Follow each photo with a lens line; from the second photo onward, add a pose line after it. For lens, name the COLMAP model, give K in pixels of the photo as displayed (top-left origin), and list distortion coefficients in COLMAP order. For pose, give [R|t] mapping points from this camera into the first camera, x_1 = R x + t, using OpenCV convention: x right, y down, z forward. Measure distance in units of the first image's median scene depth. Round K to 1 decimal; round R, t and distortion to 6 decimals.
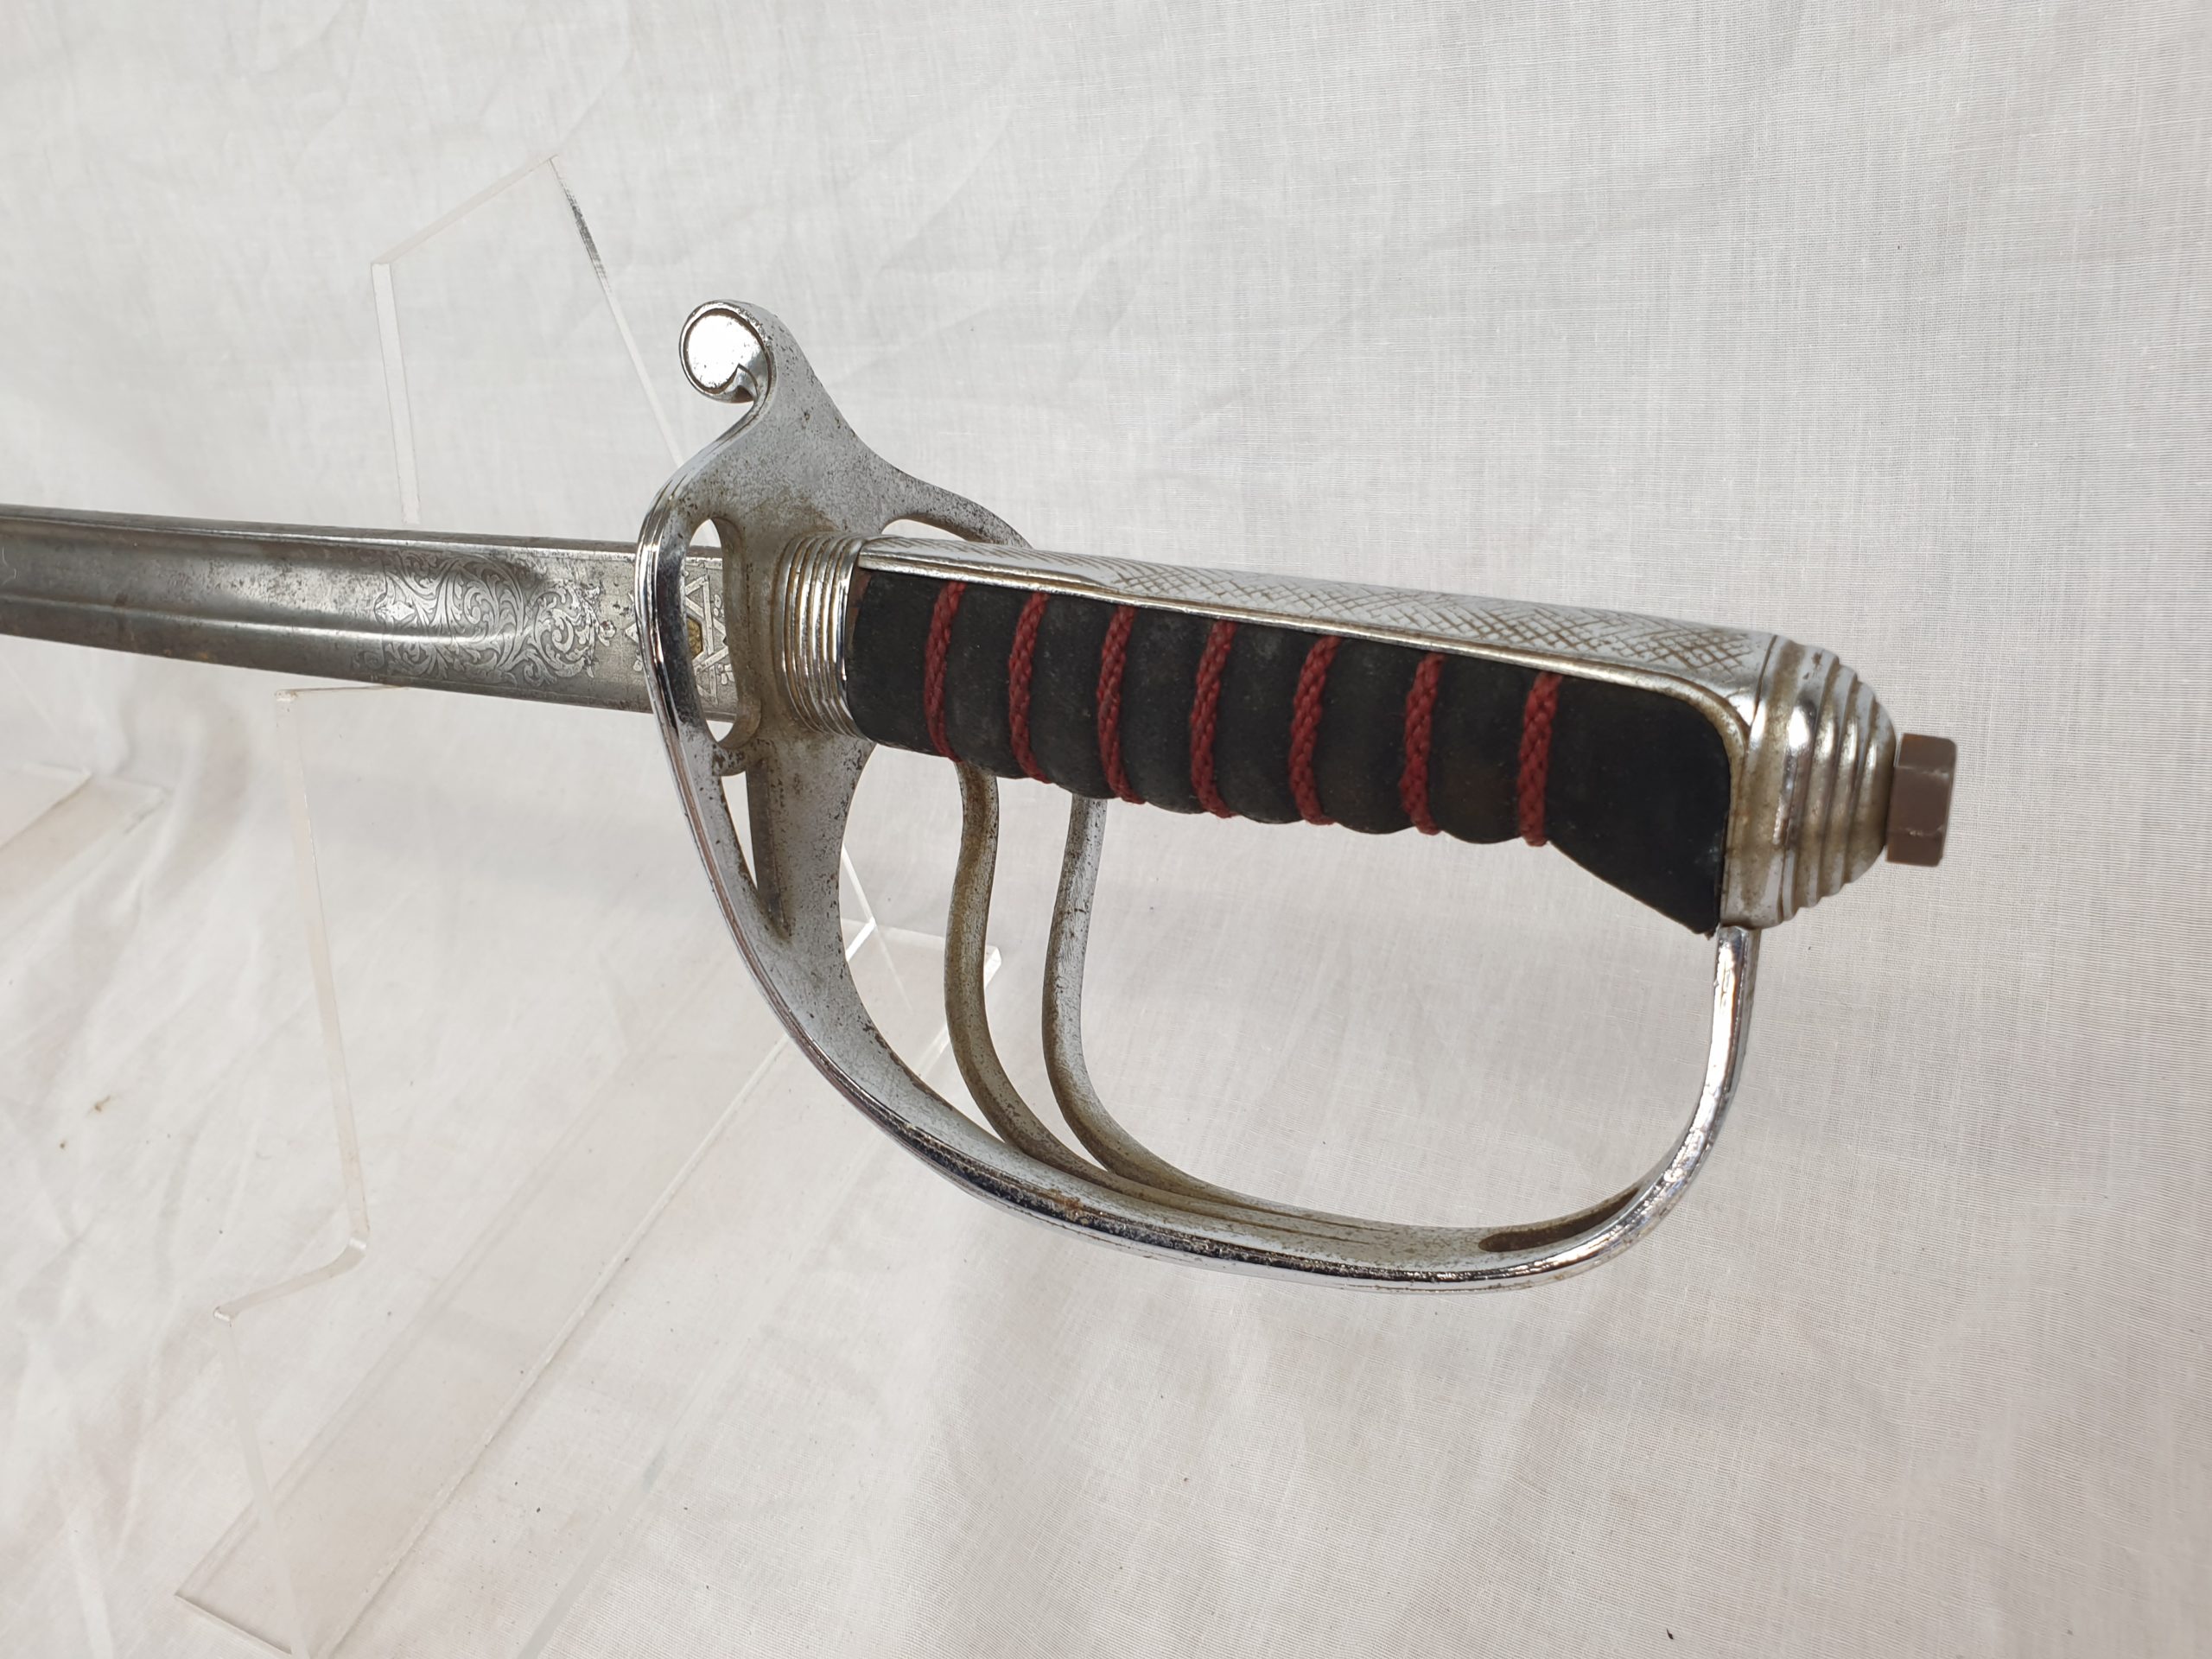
lens RADIAL K [[1825.6, 0, 1109.0], [0, 1825.6, 827.2], [0, 0, 1]] dist [-0.016077, 0.017404]
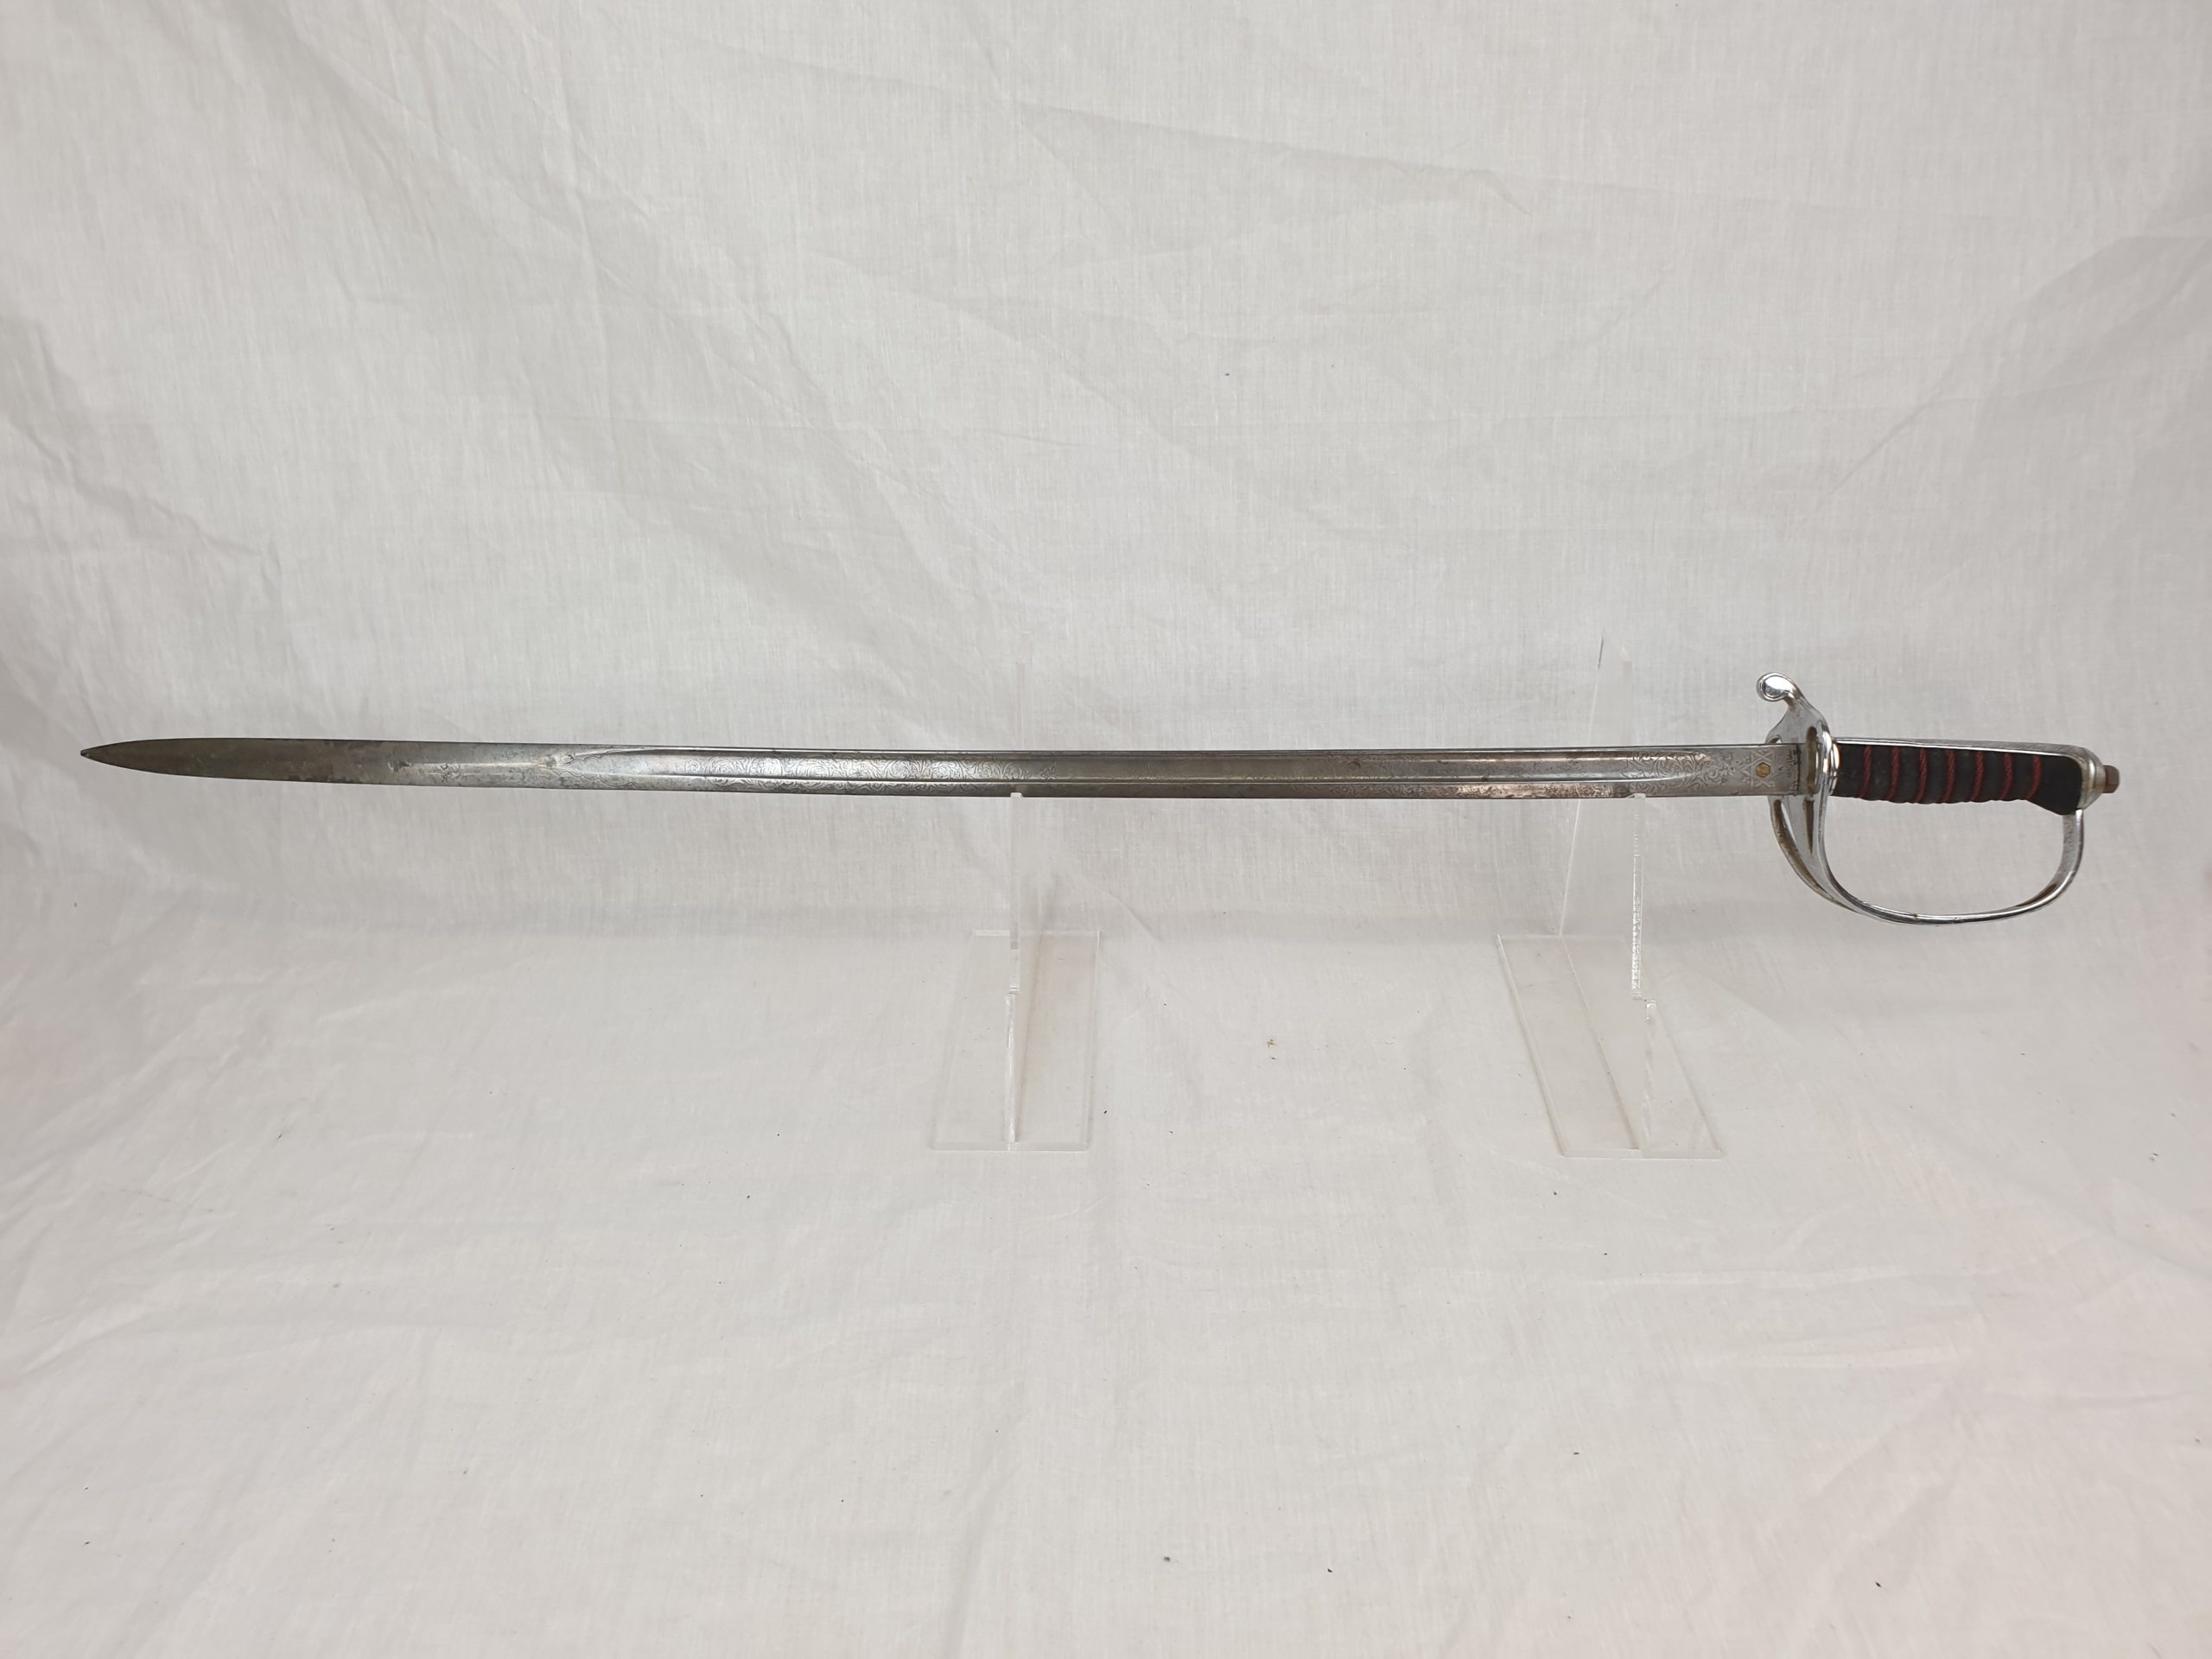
lens RADIAL K [[1825.6, 0, 1130.1], [0, 1825.6, 819.0], [0, 0, 1]] dist [-0.016077, 0.017404]
pose [[0.893653, -0.022345, 0.448202, -2.128373], [0.126533, 0.970782, -0.203891, 0.395792], [-0.430551, 0.238920, 0.870370, -1.053928]]
